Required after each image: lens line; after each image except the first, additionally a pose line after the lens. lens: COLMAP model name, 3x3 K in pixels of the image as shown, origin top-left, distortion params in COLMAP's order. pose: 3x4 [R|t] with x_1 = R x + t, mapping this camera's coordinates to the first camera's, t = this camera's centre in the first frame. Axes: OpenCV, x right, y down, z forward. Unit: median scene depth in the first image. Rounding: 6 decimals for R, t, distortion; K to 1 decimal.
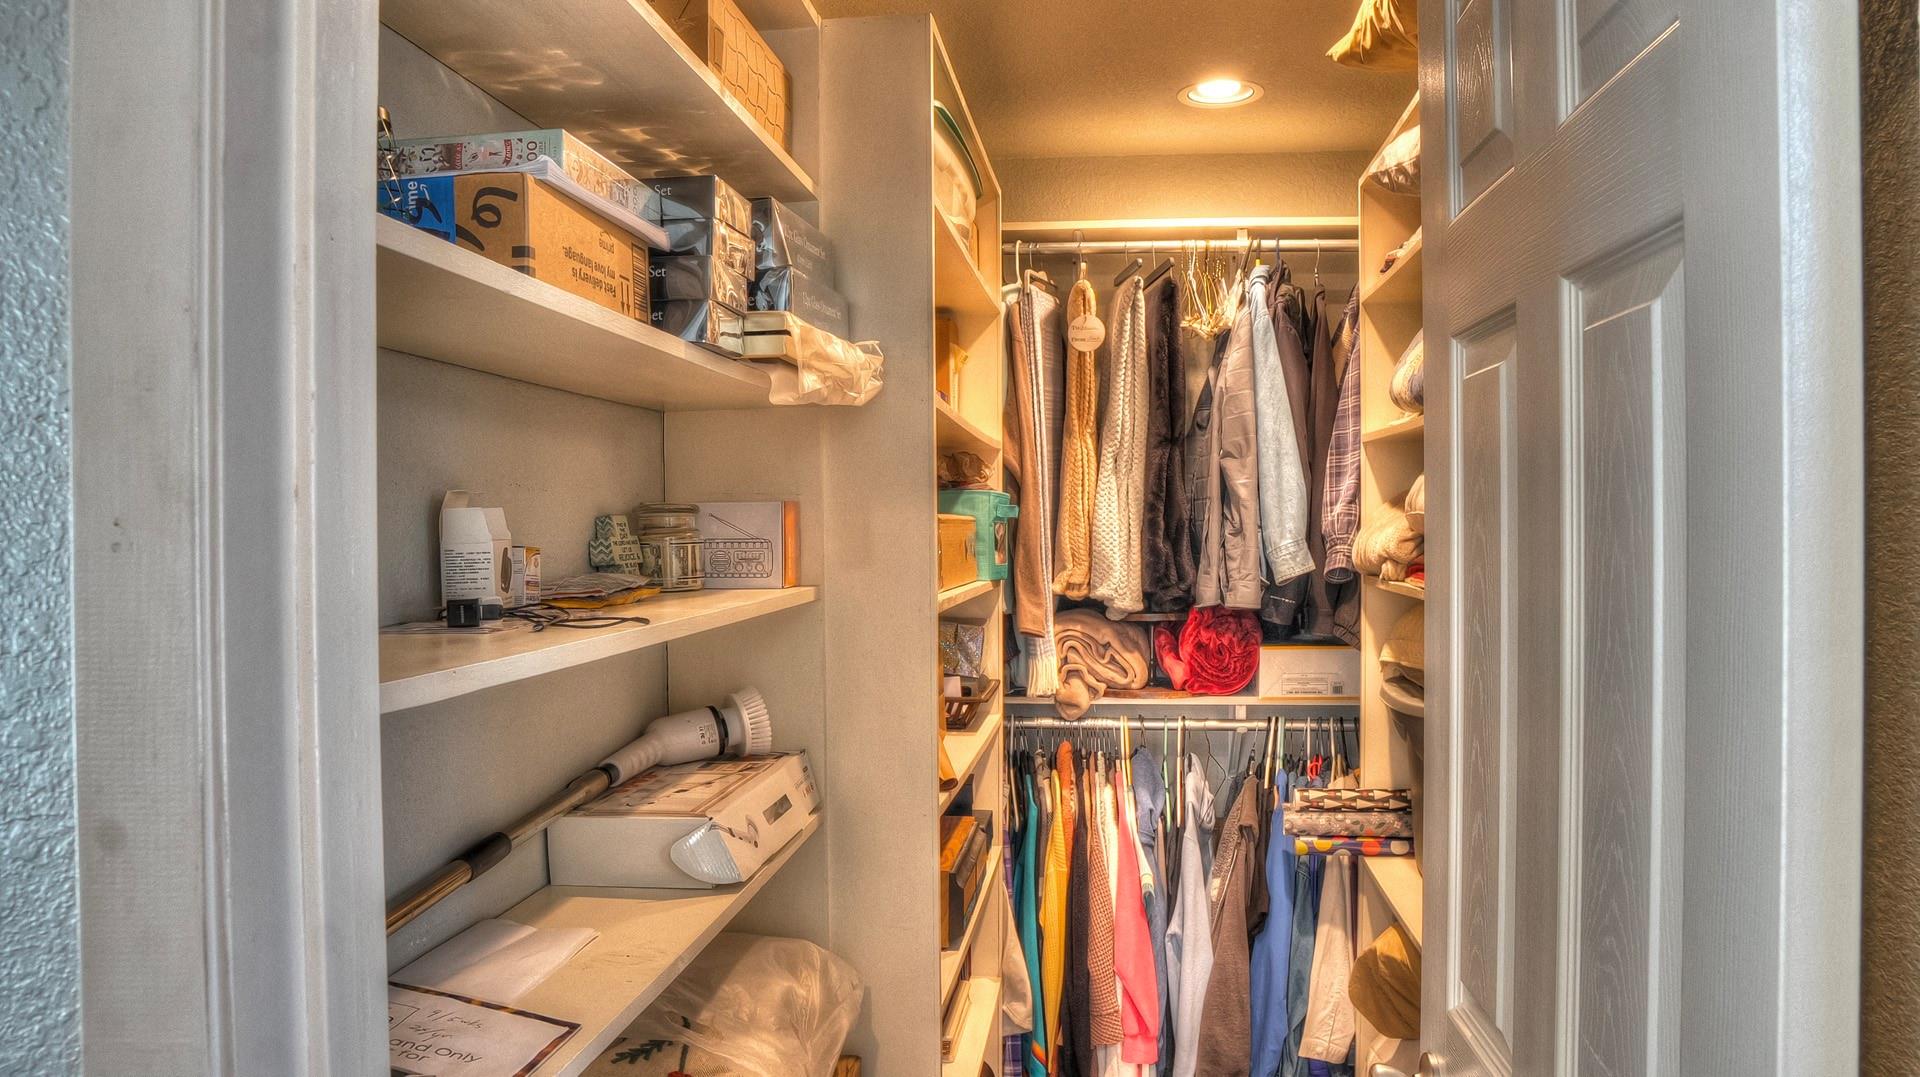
lens RADIAL K [[1381.4, 0, 959.9], [0, 1381.4, 541.4], [0, 0, 1]] dist [-0.061549, 0.049746]
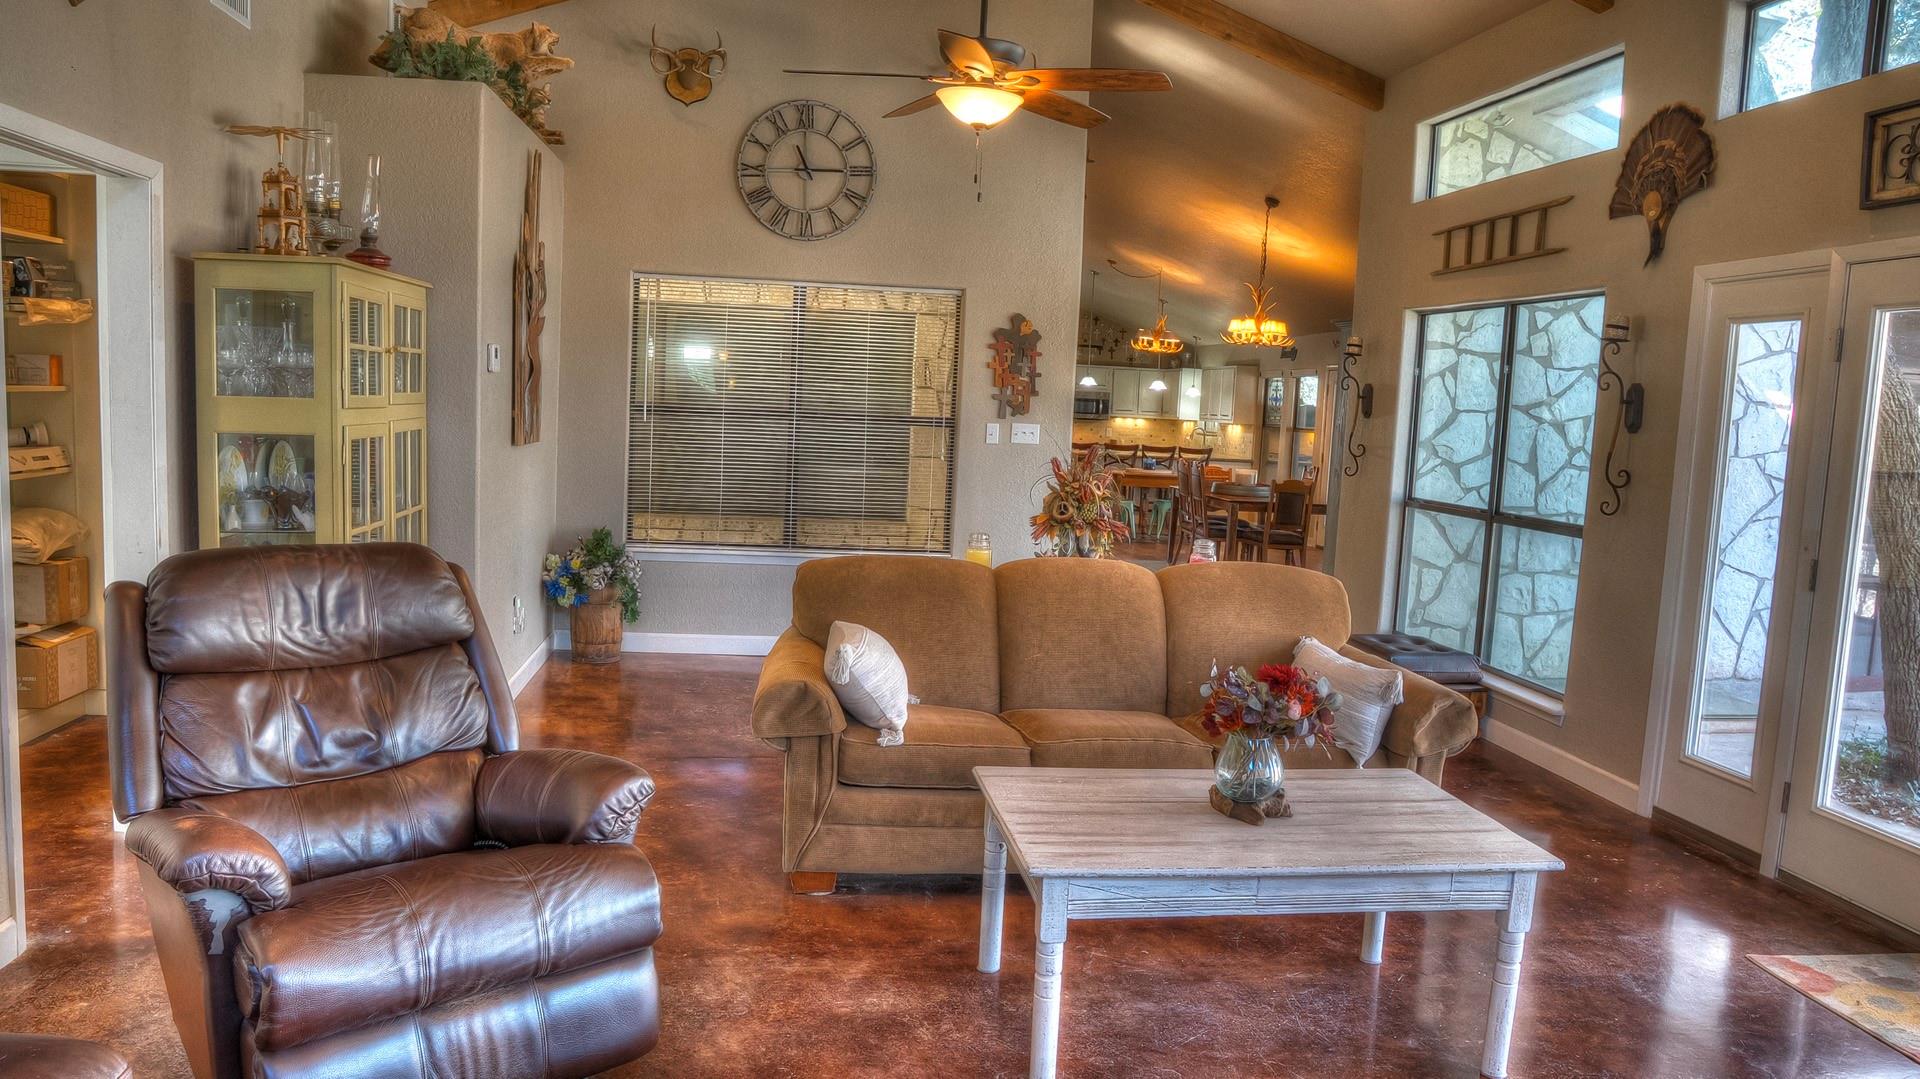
lens RADIAL K [[1381.4, 0, 960.7], [0, 1381.4, 547.8], [0, 0, 1]] dist [-0.061549, 0.049746]
pose [[0.969015, 0.028113, 0.245396, 0.997428], [-0.053088, 0.993988, 0.095758, -0.001767], [-0.241229, -0.105818, 0.964682, -2.146656]]
